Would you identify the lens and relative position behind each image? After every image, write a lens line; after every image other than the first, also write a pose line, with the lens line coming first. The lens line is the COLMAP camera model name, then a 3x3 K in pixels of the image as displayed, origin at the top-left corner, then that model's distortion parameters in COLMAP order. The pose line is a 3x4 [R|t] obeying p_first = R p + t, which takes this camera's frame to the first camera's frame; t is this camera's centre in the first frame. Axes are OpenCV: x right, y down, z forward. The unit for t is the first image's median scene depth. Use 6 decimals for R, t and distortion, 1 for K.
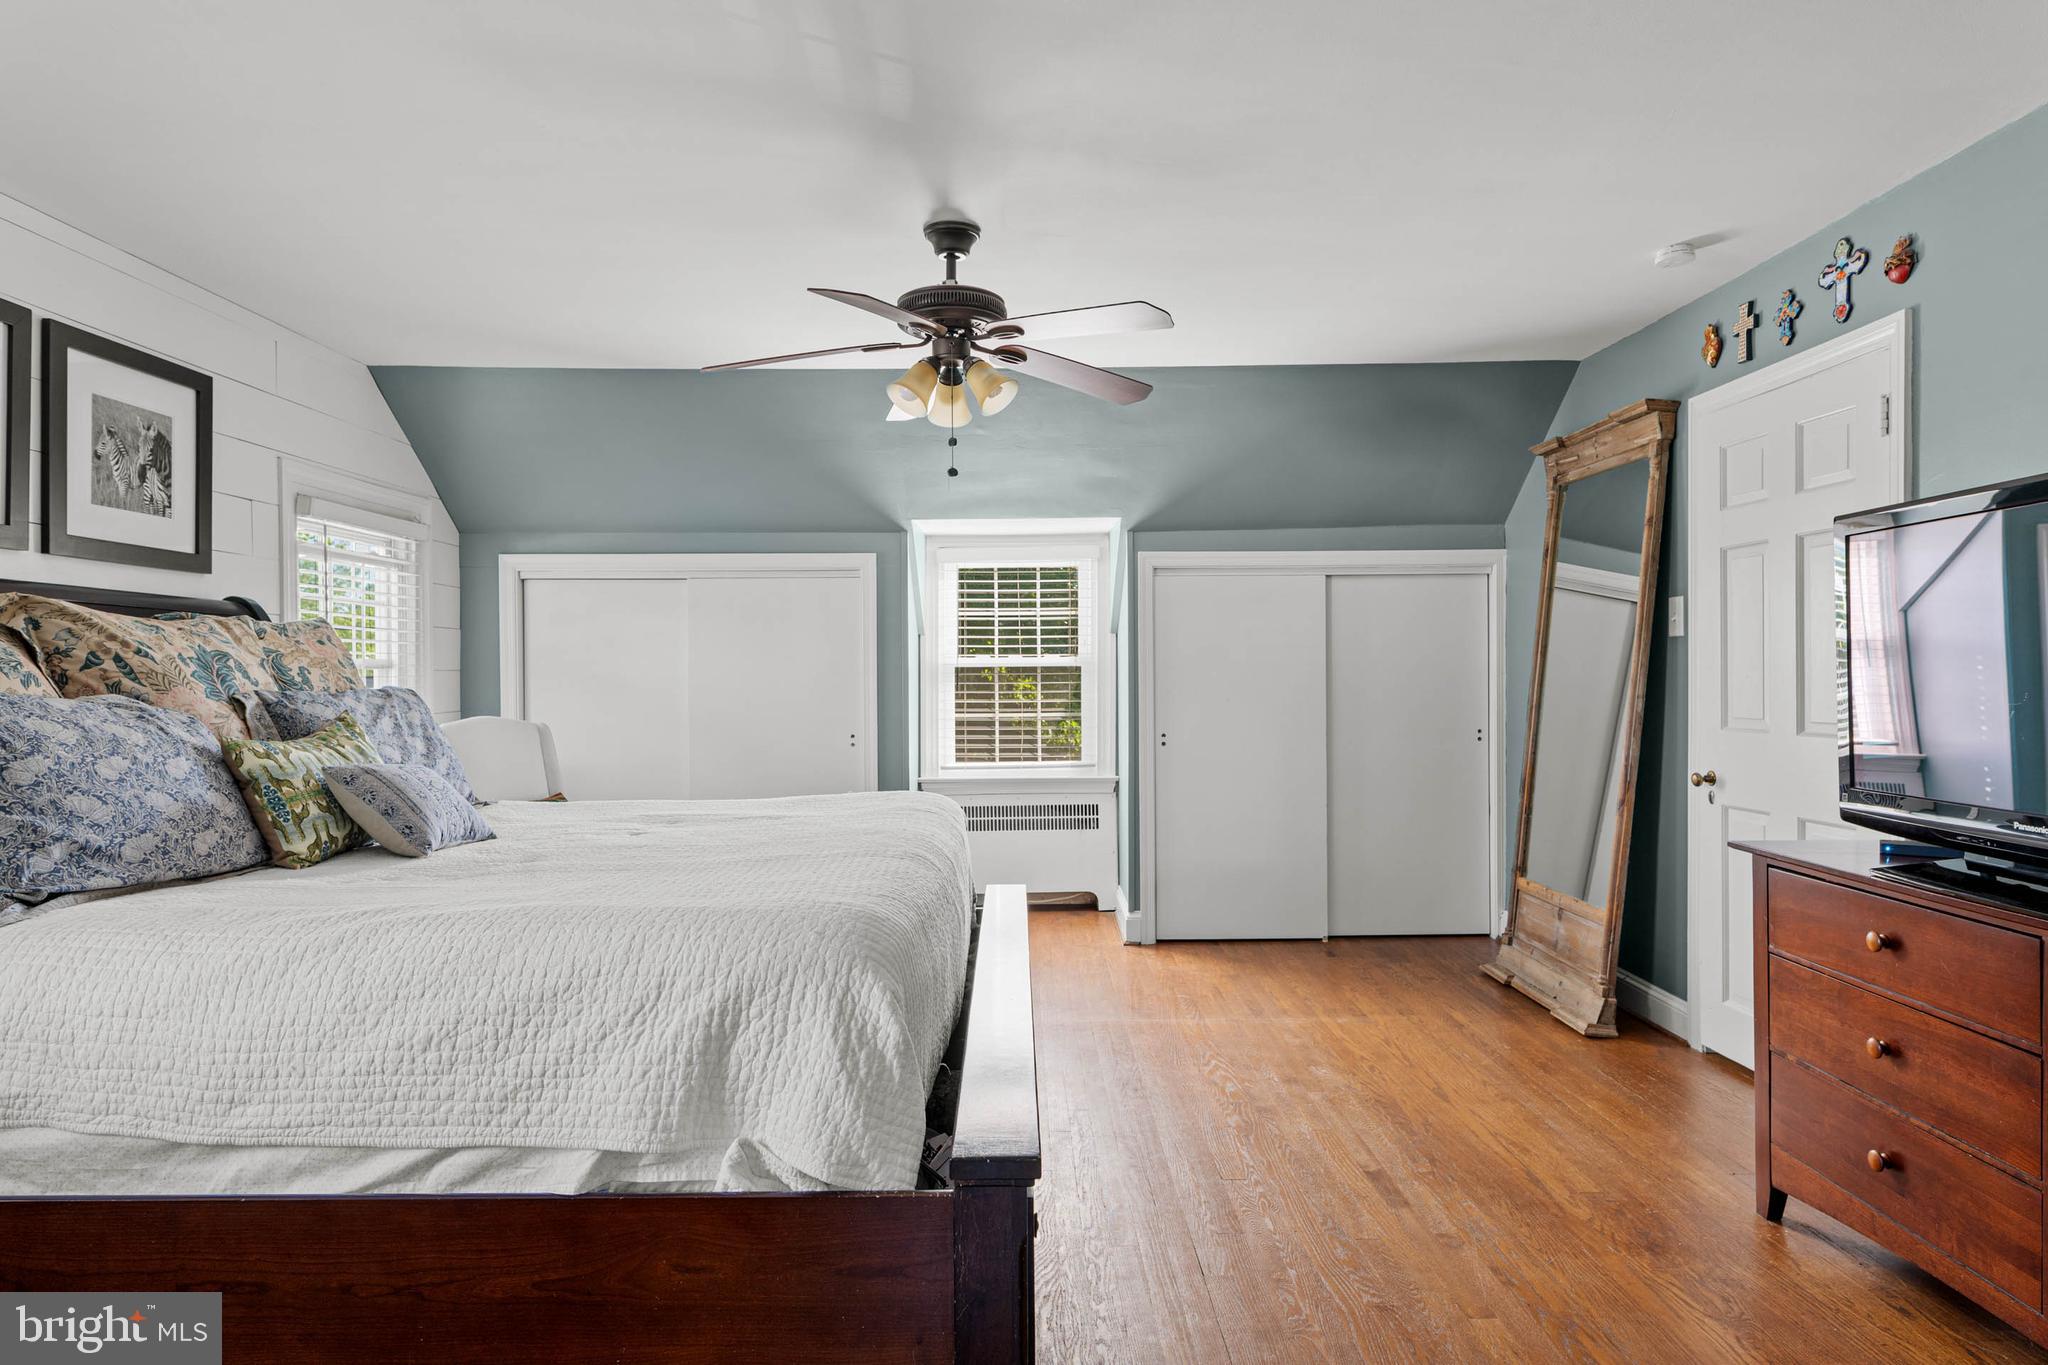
lens RADIAL K [[1179.8, 0, 1024.0], [0, 1179.8, 682.5], [0, 0, 1]] dist [0.000314, 0.000073]
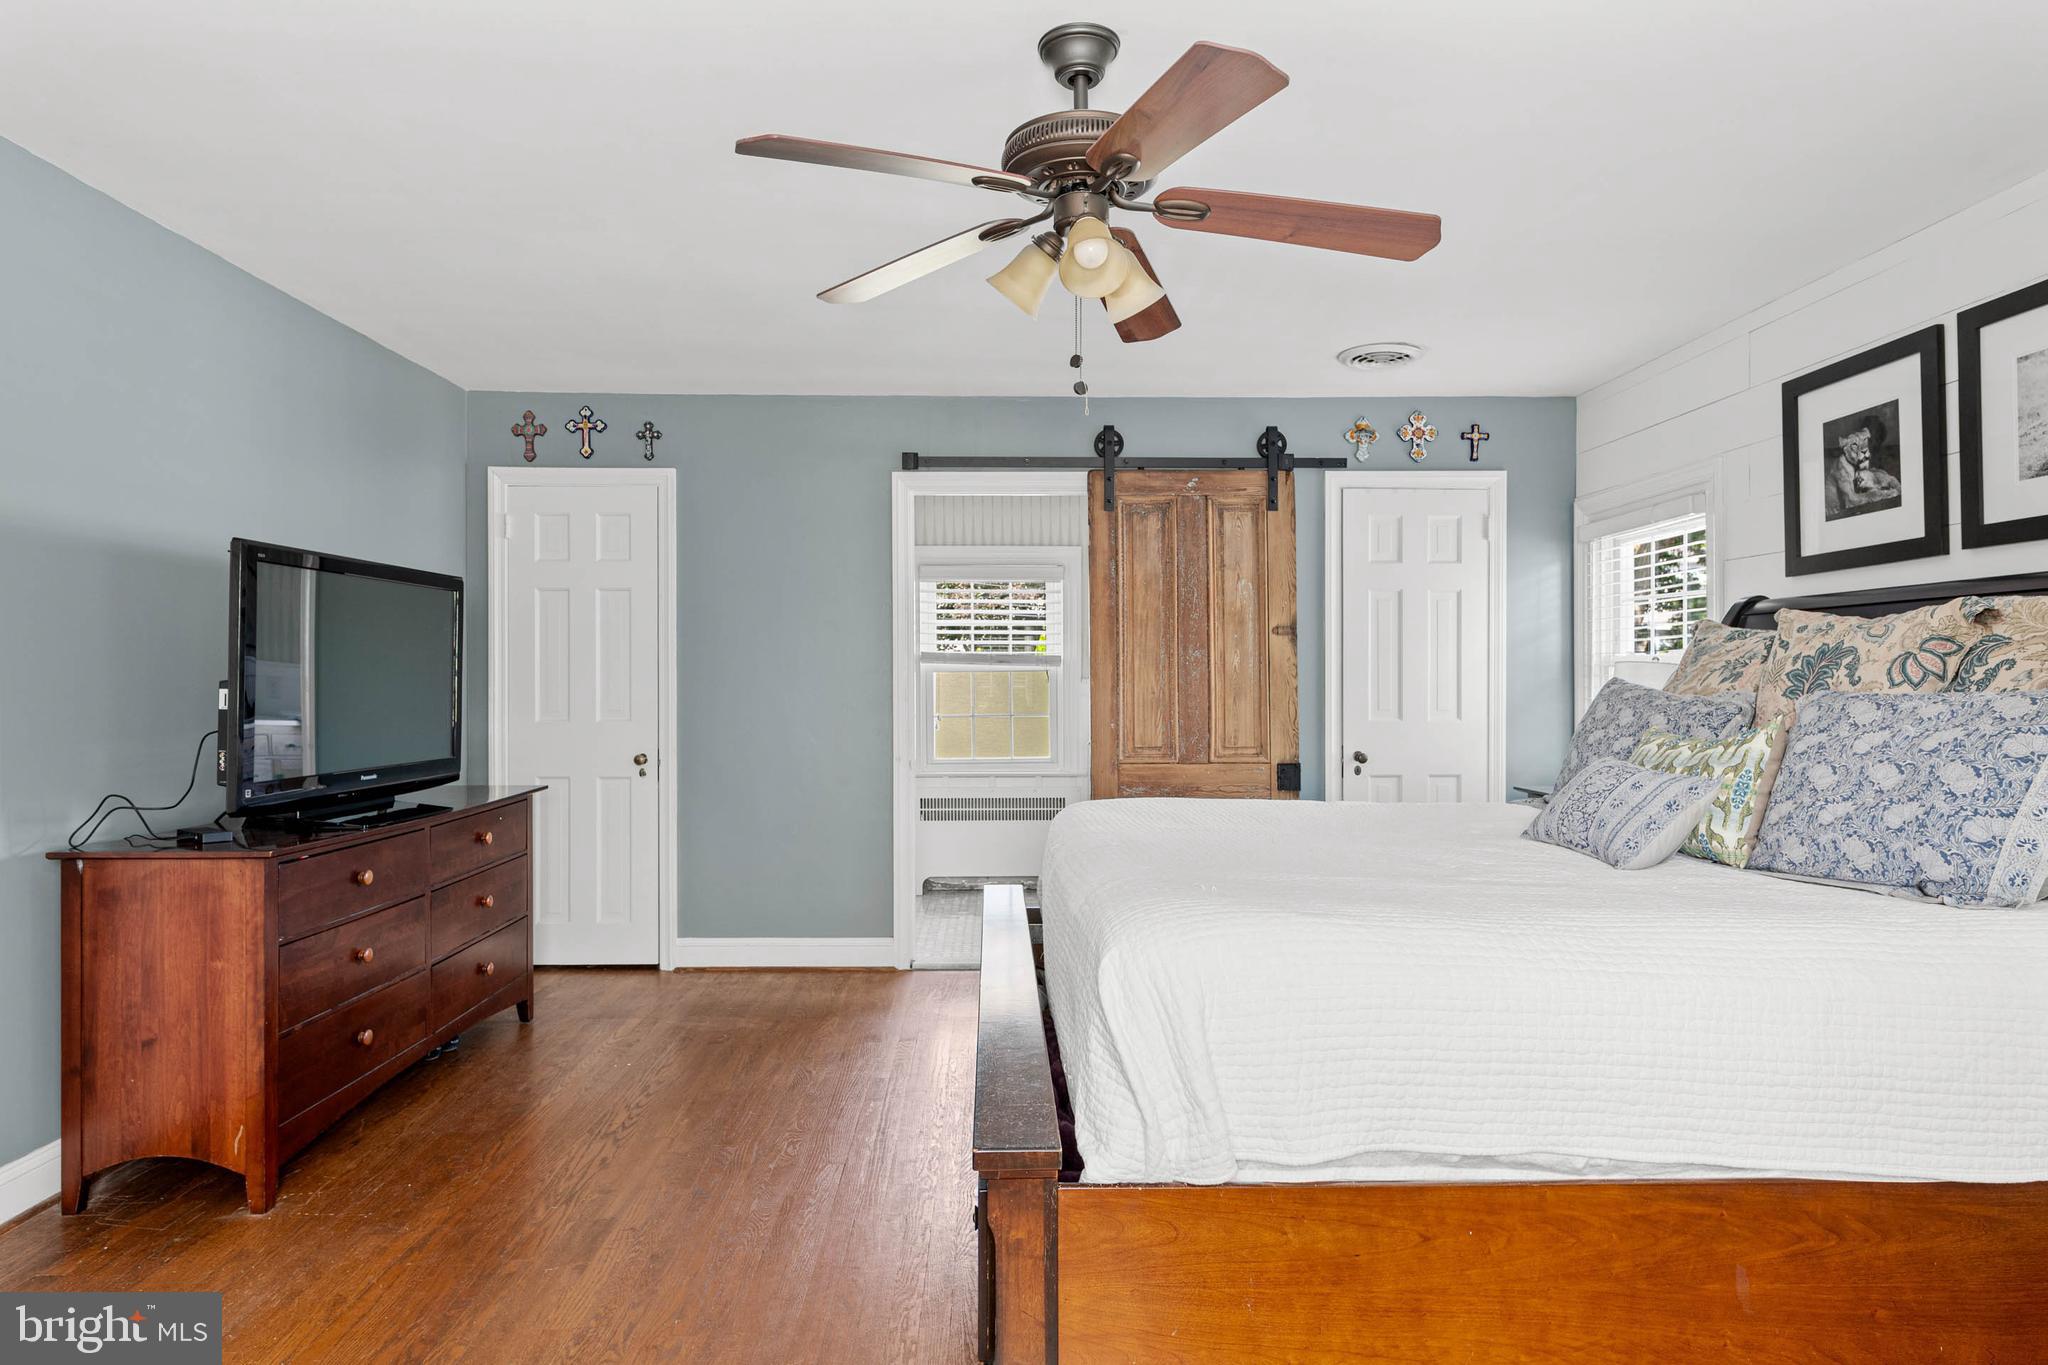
lens RADIAL K [[1179.8, 0, 1024.0], [0, 1179.8, 682.5], [0, 0, 1]] dist [0.000314, 0.000073]
pose [[-0.999649, 0.006765, -0.025600, -0.010513], [0.006713, 0.999975, 0.002120, -0.007699], [0.025613, 0.001948, -0.999670, 1.929348]]
